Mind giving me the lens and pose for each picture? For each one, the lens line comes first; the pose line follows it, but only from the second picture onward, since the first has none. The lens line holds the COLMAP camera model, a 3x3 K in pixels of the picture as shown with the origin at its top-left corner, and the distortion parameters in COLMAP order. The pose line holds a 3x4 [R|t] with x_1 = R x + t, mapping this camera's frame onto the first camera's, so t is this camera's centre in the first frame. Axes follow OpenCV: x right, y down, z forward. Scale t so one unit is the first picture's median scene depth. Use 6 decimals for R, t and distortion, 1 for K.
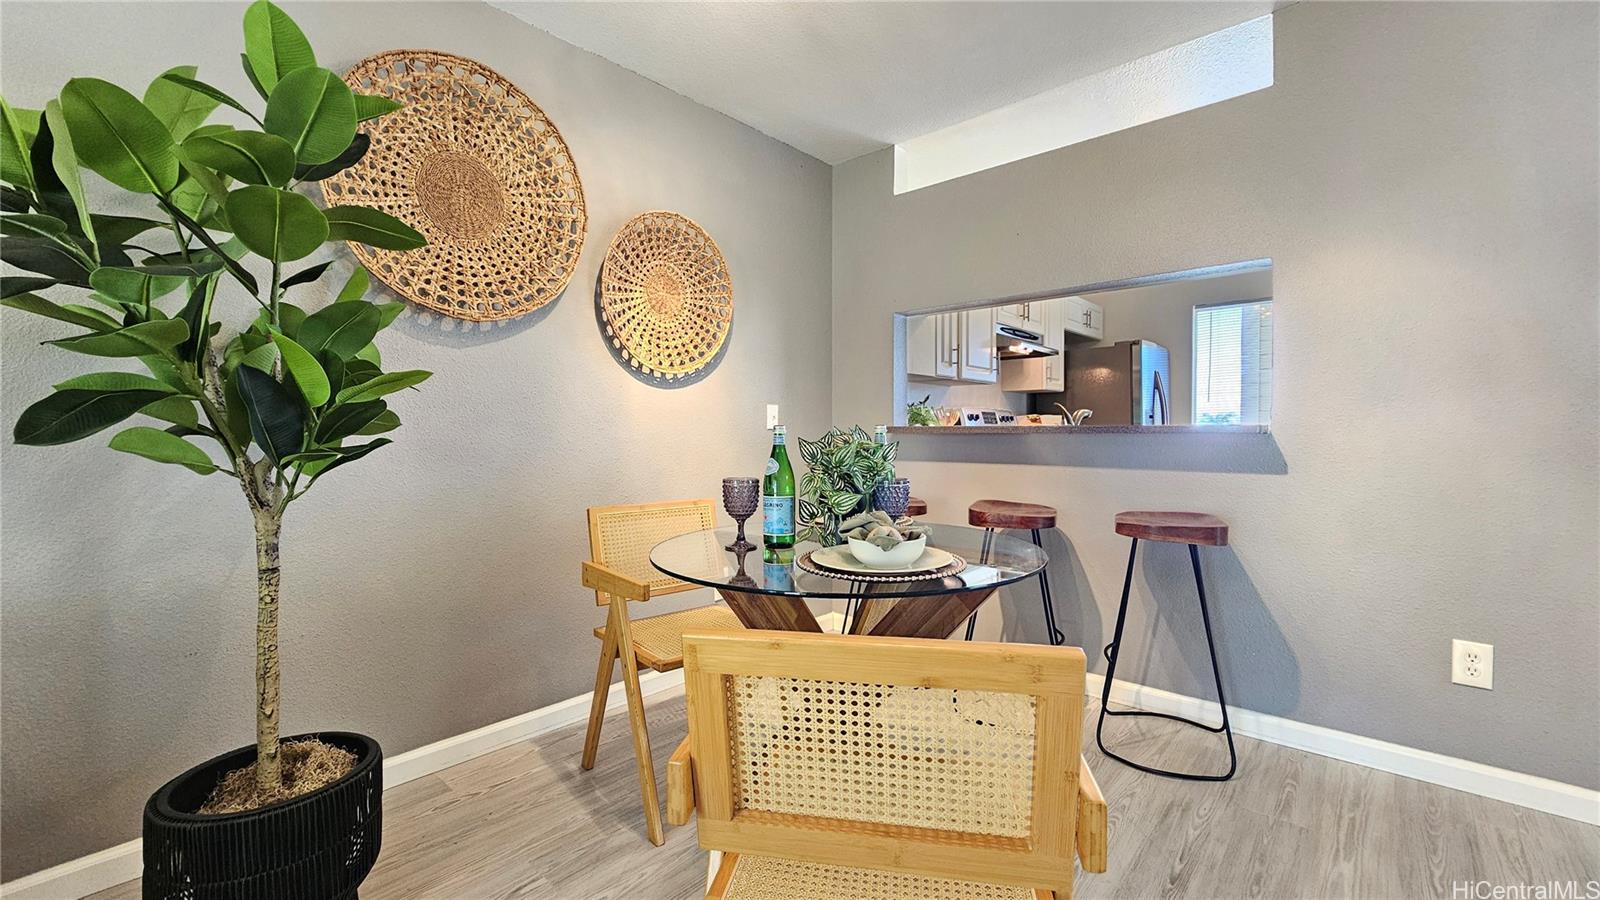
lens RADIAL K [[645.4, 0, 798.2], [0, 645.4, 436.7], [0, 0, 1]] dist [-0.001183, 0.000065]
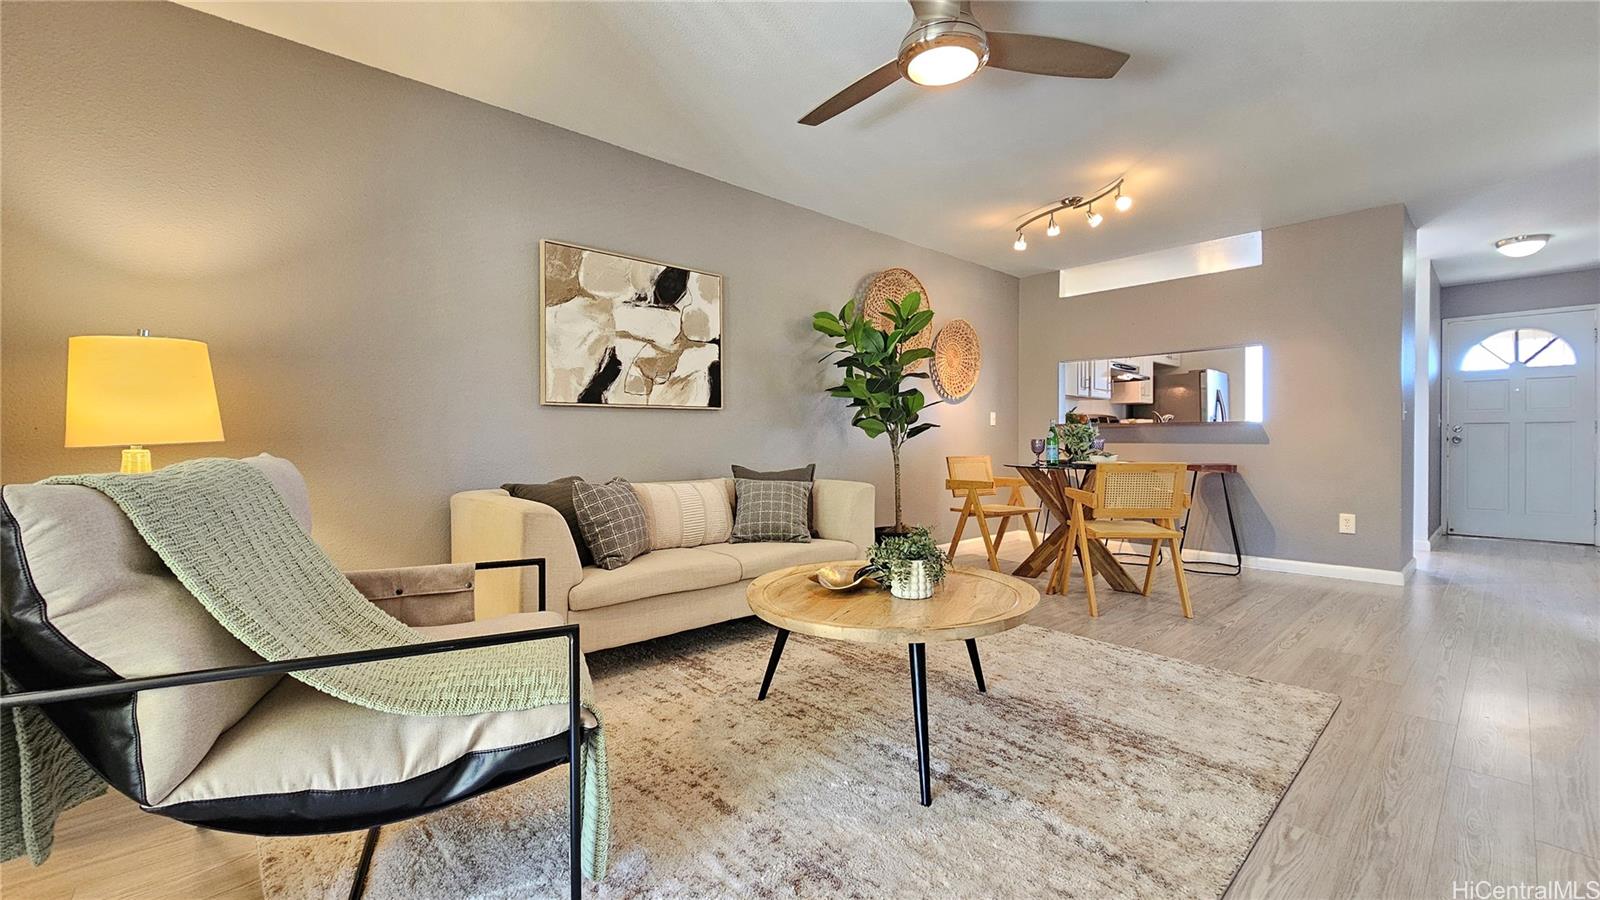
lens RADIAL K [[645.4, 0, 796.3], [0, 645.4, 442.4], [0, 0, 1]] dist [-0.001183, 0.000065]
pose [[0.995323, 0.002470, -0.096567, -0.400251], [-0.002925, 0.999985, -0.004567, 0.045008], [0.096554, 0.004828, 0.995316, -0.856135]]
